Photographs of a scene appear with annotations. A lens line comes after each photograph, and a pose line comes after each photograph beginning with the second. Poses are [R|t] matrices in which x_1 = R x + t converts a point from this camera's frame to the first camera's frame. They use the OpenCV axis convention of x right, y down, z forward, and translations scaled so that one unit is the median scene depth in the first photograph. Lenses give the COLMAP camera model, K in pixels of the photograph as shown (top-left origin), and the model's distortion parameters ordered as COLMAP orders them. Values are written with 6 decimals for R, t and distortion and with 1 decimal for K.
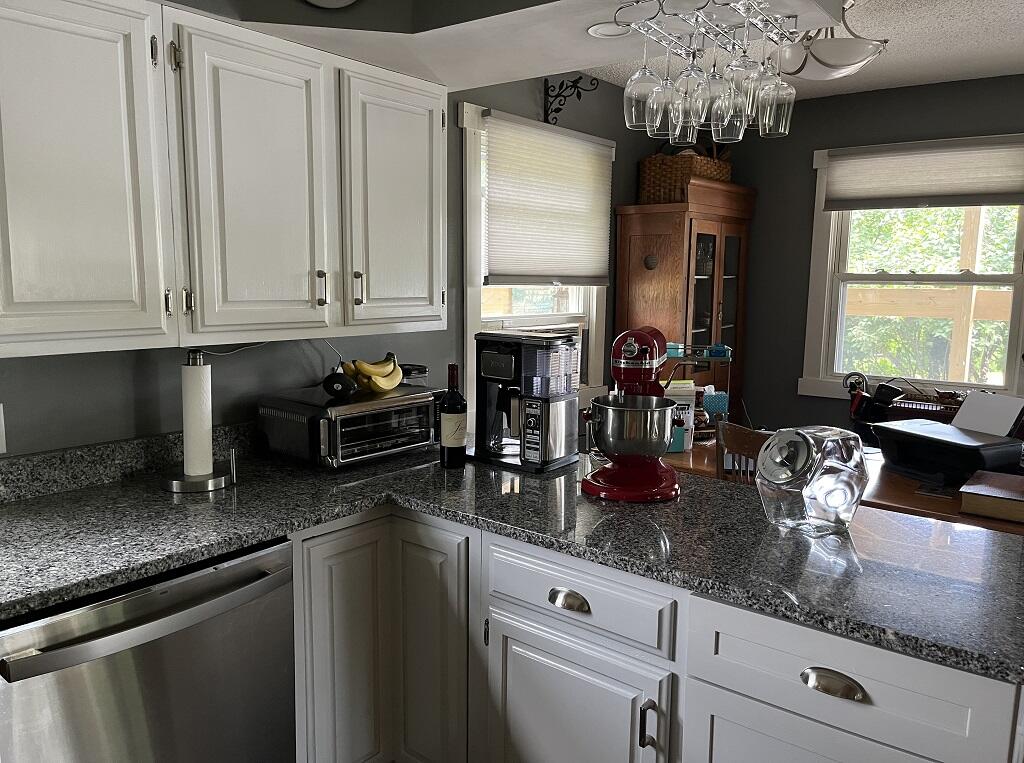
lens RADIAL K [[780.5, 0, 507.2], [0, 780.5, 388.1], [0, 0, 1]] dist [0.067818, -0.102656]
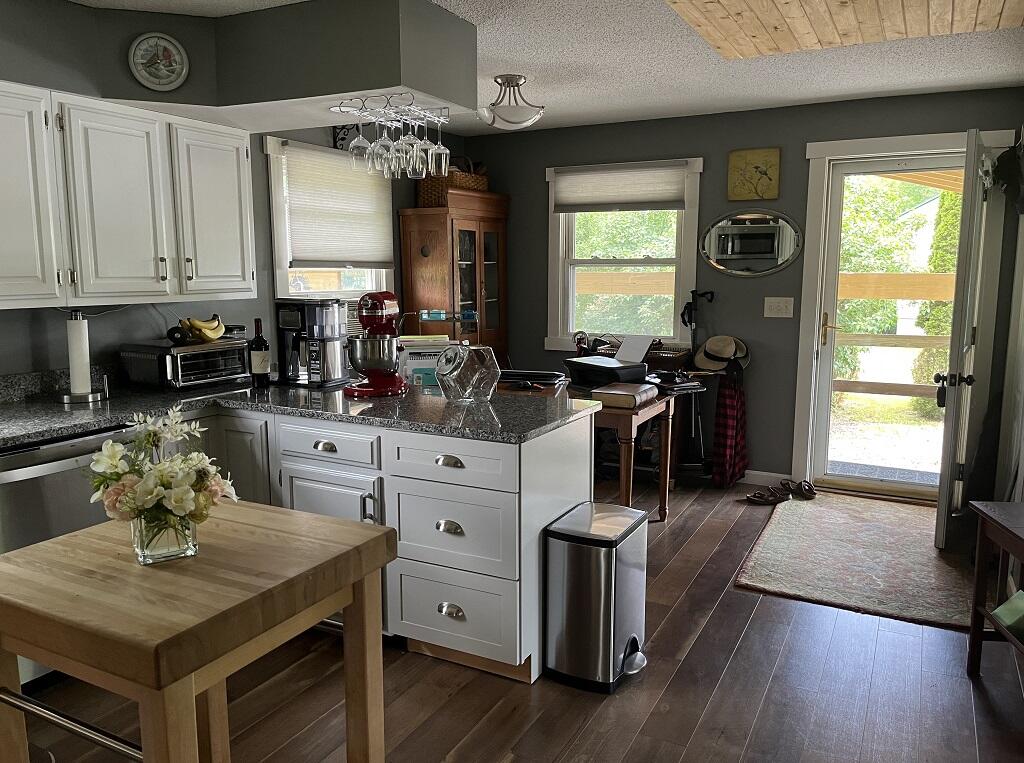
lens RADIAL K [[781.0, 0, 505.7], [0, 781.0, 383.4], [0, 0, 1]] dist [0.073311, -0.090293]
pose [[0.984059, -0.038068, 0.173720, 0.131052], [0.037186, 0.999274, 0.008325, 0.098656], [-0.173911, -0.001732, 0.984760, -0.574149]]
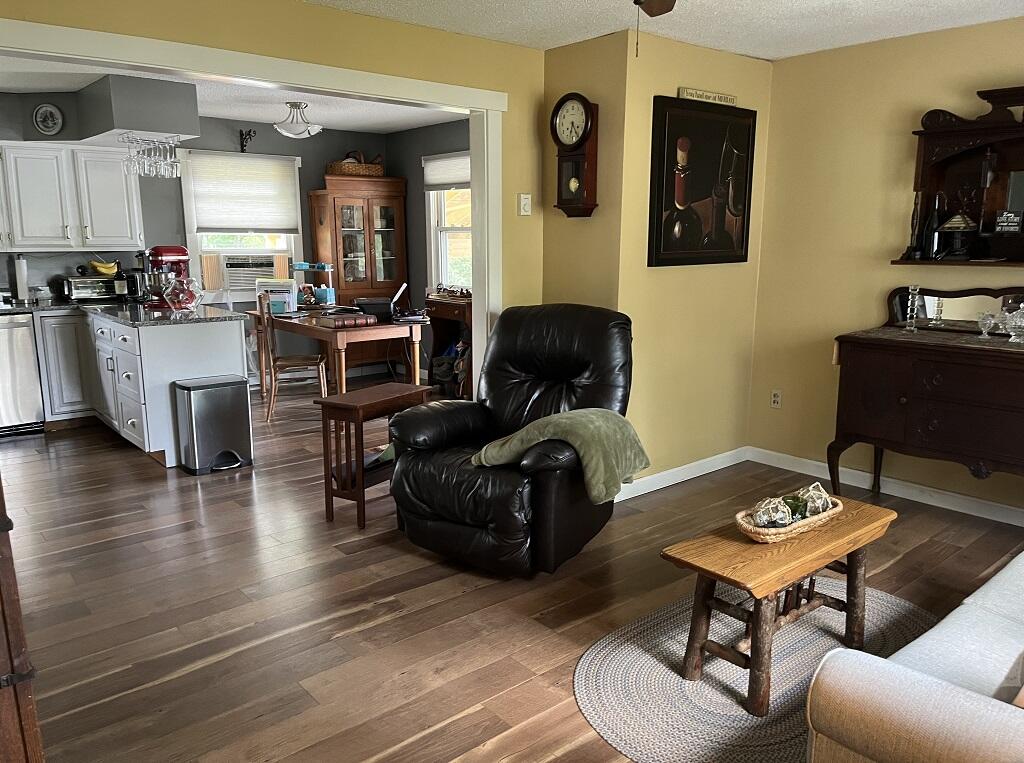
lens RADIAL K [[781.0, 0, 505.7], [0, 781.0, 383.4], [0, 0, 1]] dist [0.073311, -0.090293]
pose [[0.979674, 0.024772, -0.199060, 1.700806], [-0.016252, 0.998885, 0.044318, 0.233327], [0.199936, -0.040182, 0.978985, -1.310884]]
